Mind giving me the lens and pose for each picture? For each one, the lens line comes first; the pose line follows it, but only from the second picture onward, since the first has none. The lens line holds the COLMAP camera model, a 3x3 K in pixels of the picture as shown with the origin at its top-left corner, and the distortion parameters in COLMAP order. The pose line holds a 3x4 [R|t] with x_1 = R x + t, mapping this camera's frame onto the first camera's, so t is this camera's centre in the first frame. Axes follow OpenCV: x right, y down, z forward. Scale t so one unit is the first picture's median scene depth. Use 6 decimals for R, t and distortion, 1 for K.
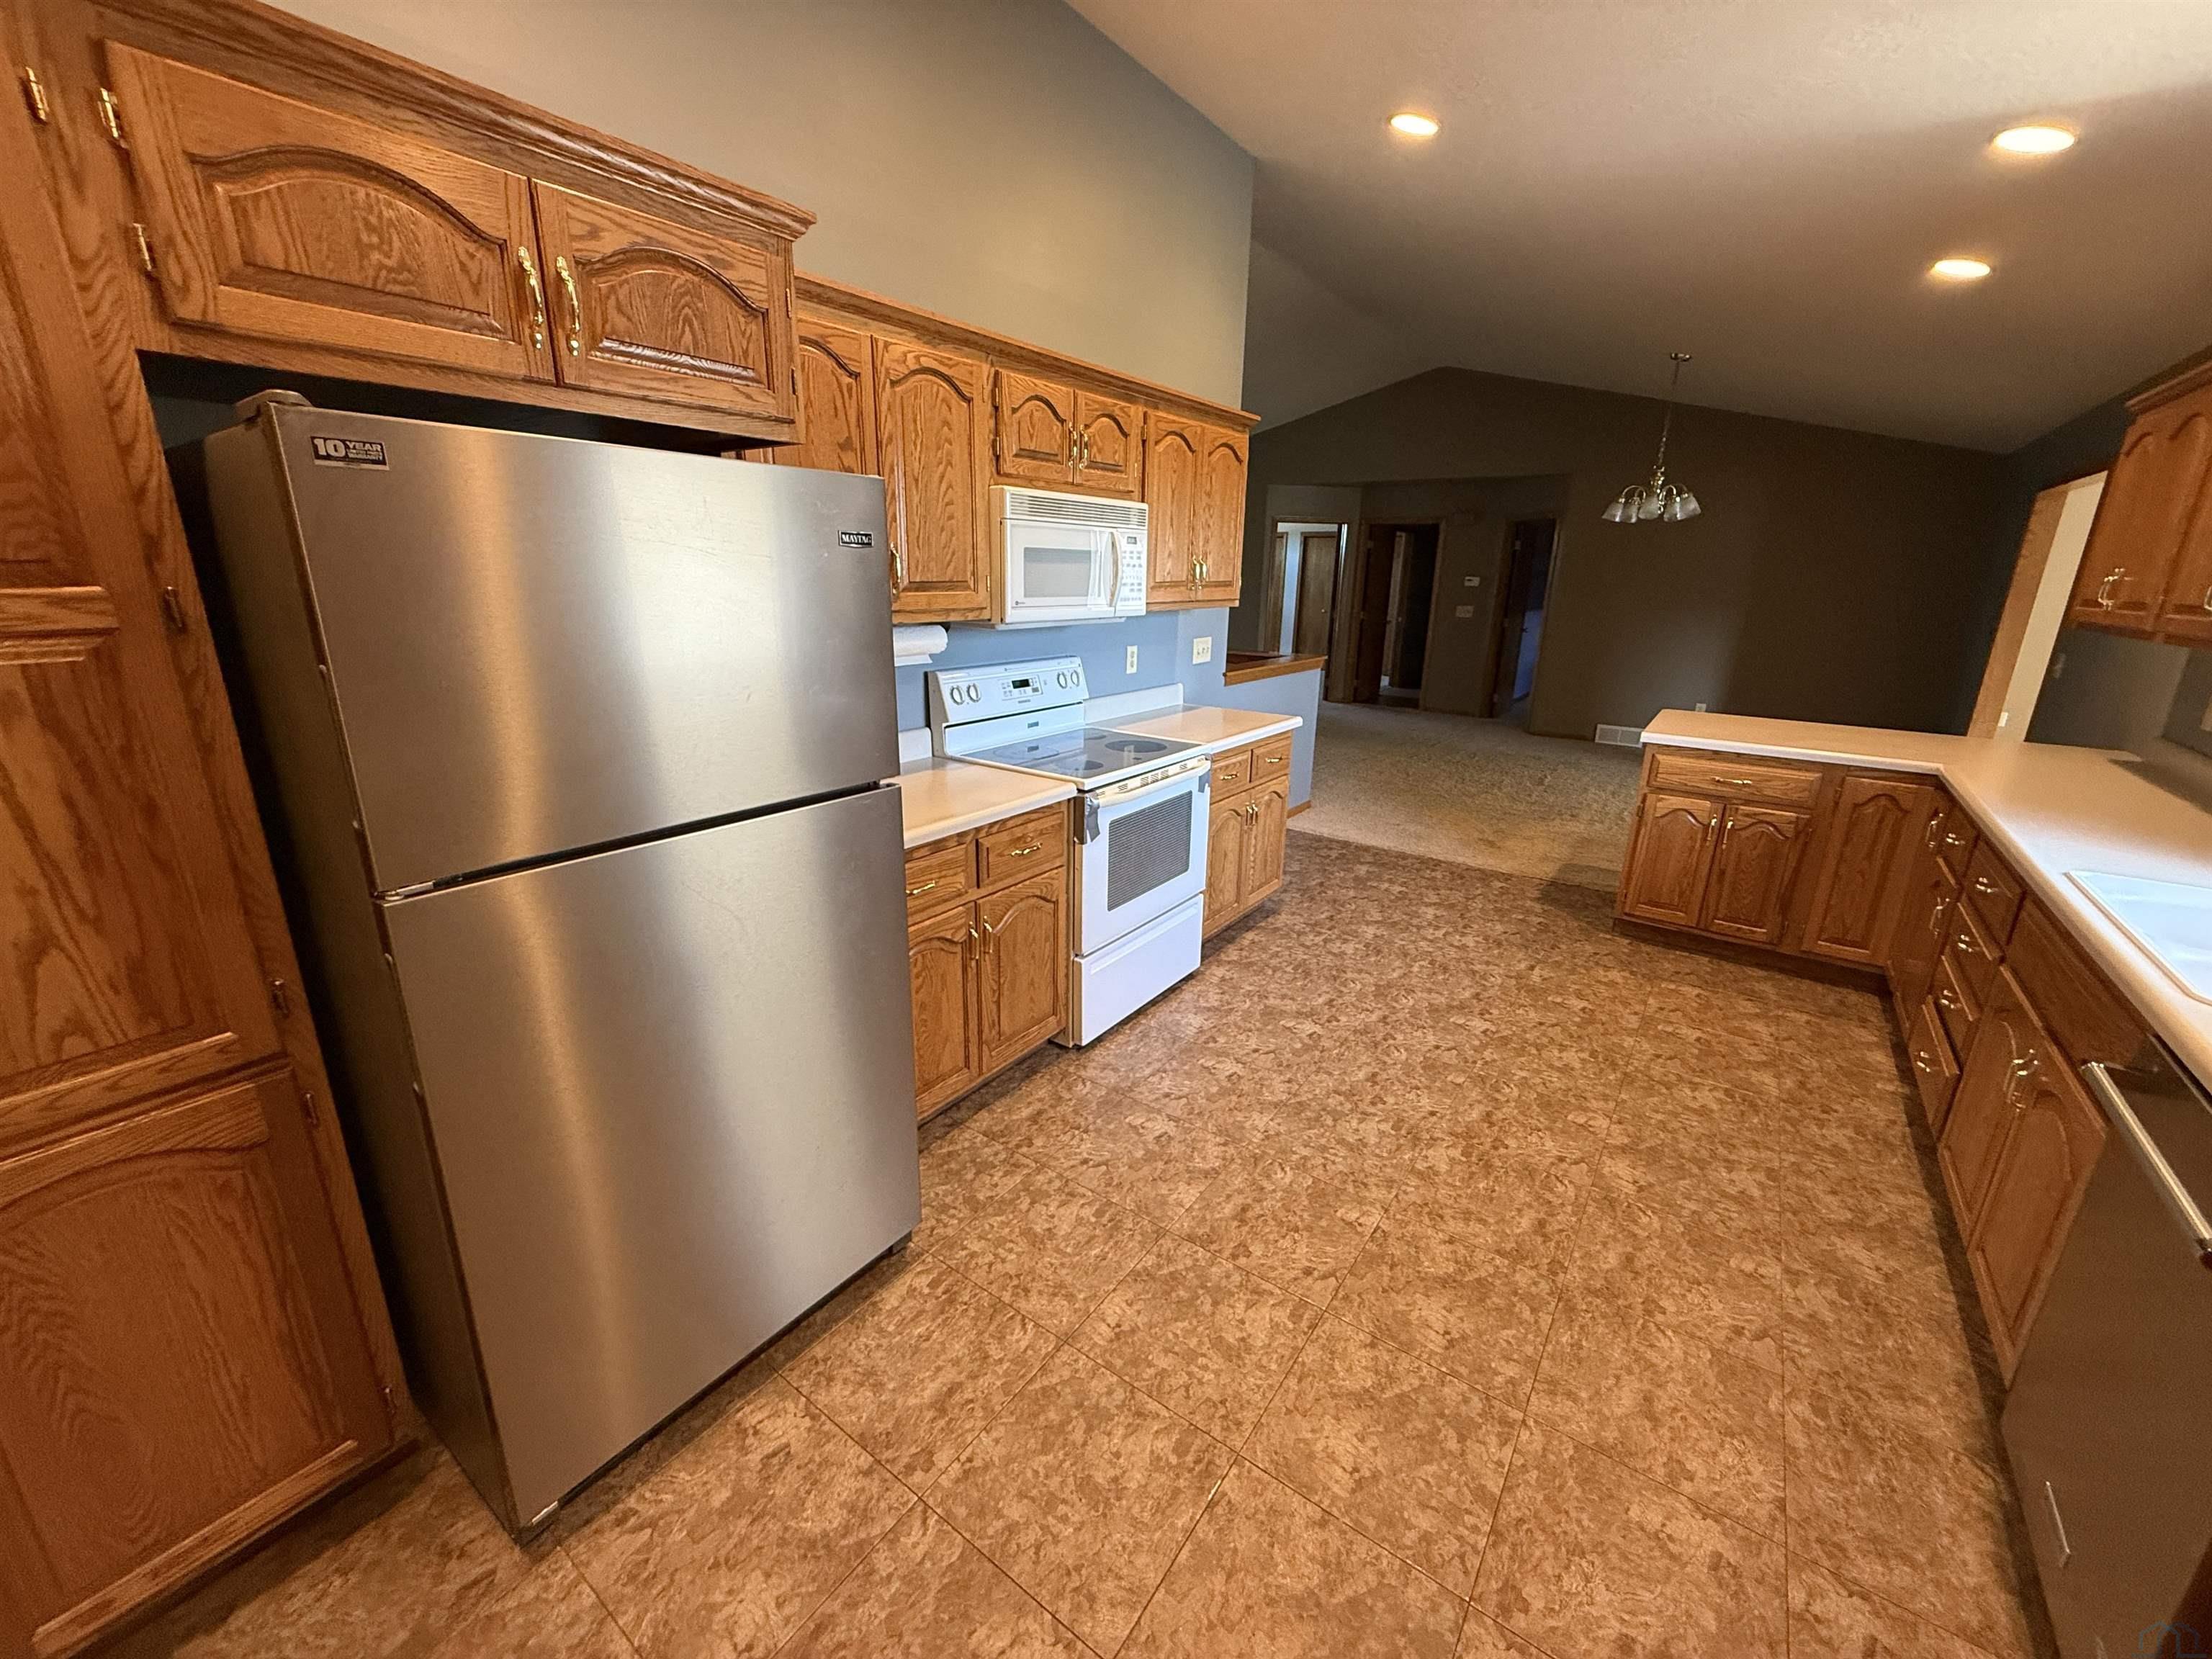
lens RADIAL K [[880.9, 0, 1100.1], [0, 880.9, 824.9], [0, 0, 1]] dist [0.001133, 0.000256]
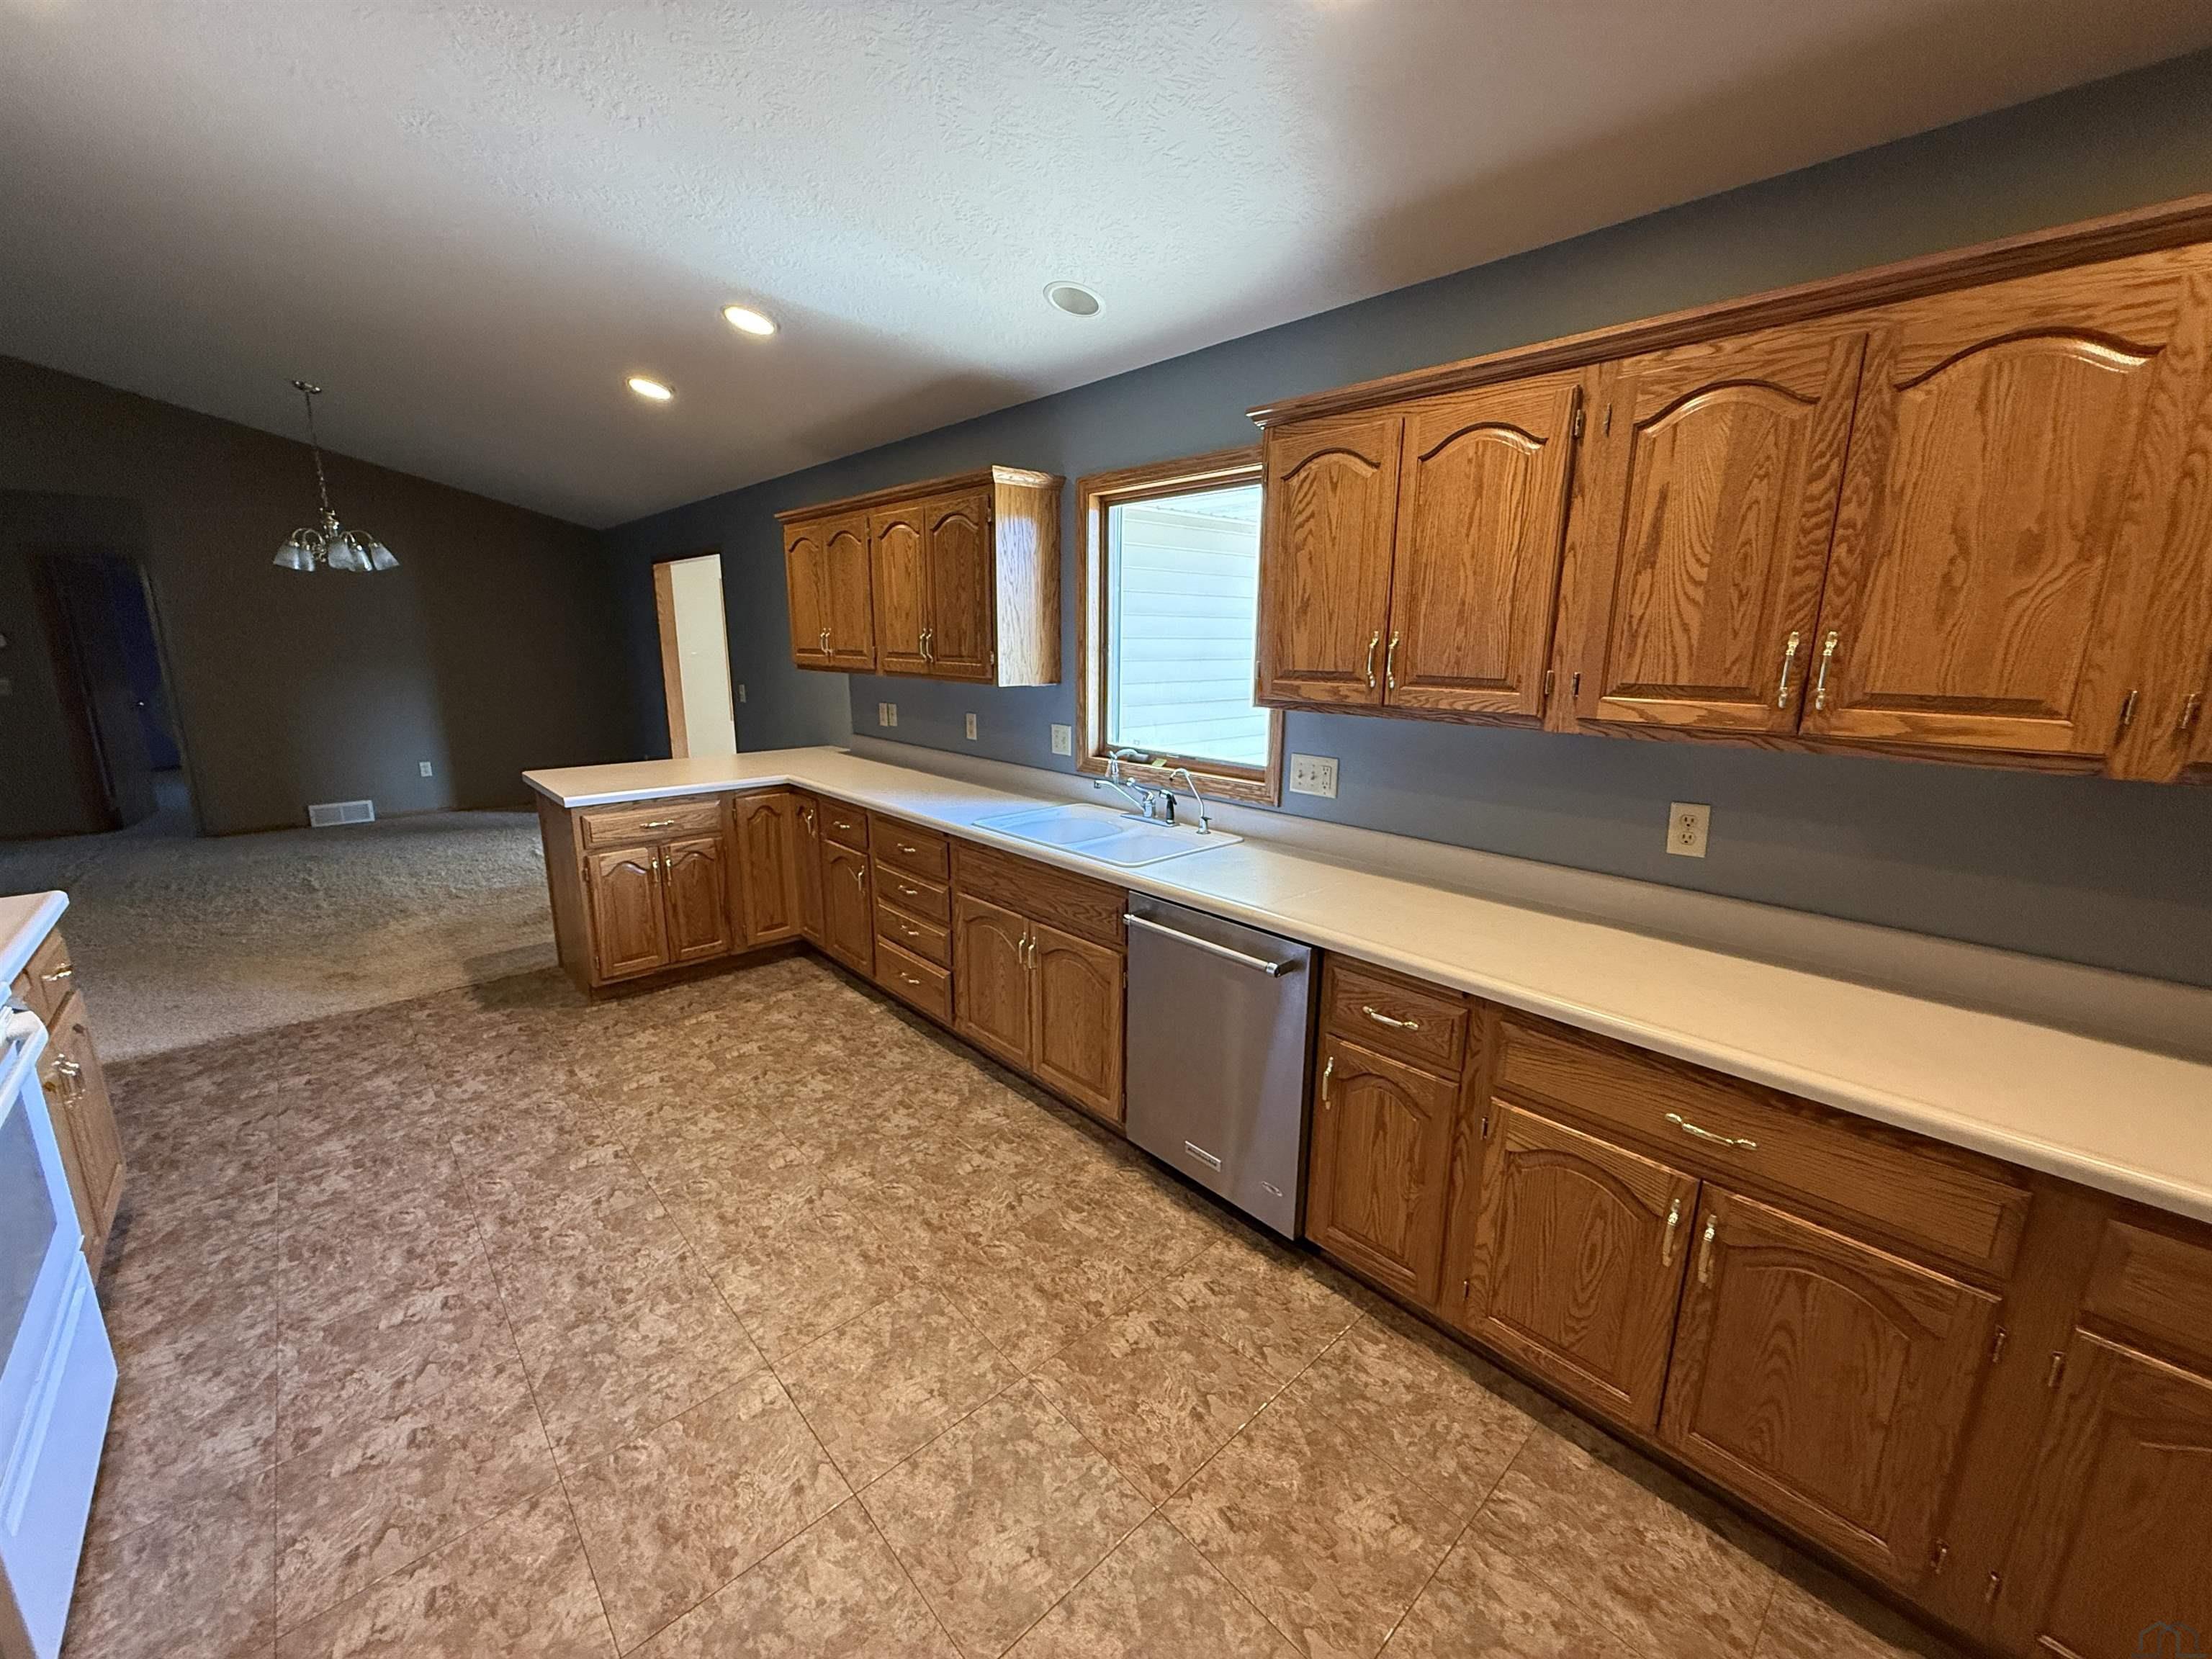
lens RADIAL K [[880.9, 0, 1100.1], [0, 880.9, 824.9], [0, 0, 1]] dist [0.001133, 0.000256]
pose [[0.198167, -0.227900, 0.953305, -0.240216], [0.271911, 0.947202, 0.169918, -0.099898], [-0.941697, 0.225542, 0.249673, 0.260493]]
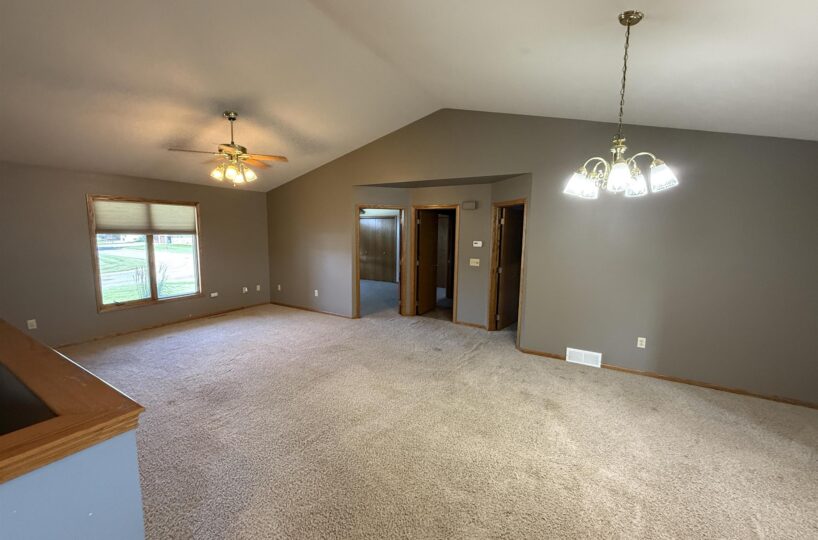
lens RADIAL K [[325.9, 0, 407.1], [0, 325.9, 268.7], [0, 0, 1]] dist [0.000047, 0.000041]
pose [[0.995347, -0.014802, 0.095207, 0.775965], [0.030367, 0.985962, -0.164183, -0.451523], [-0.091441, 0.166310, 0.981825, 1.440158]]
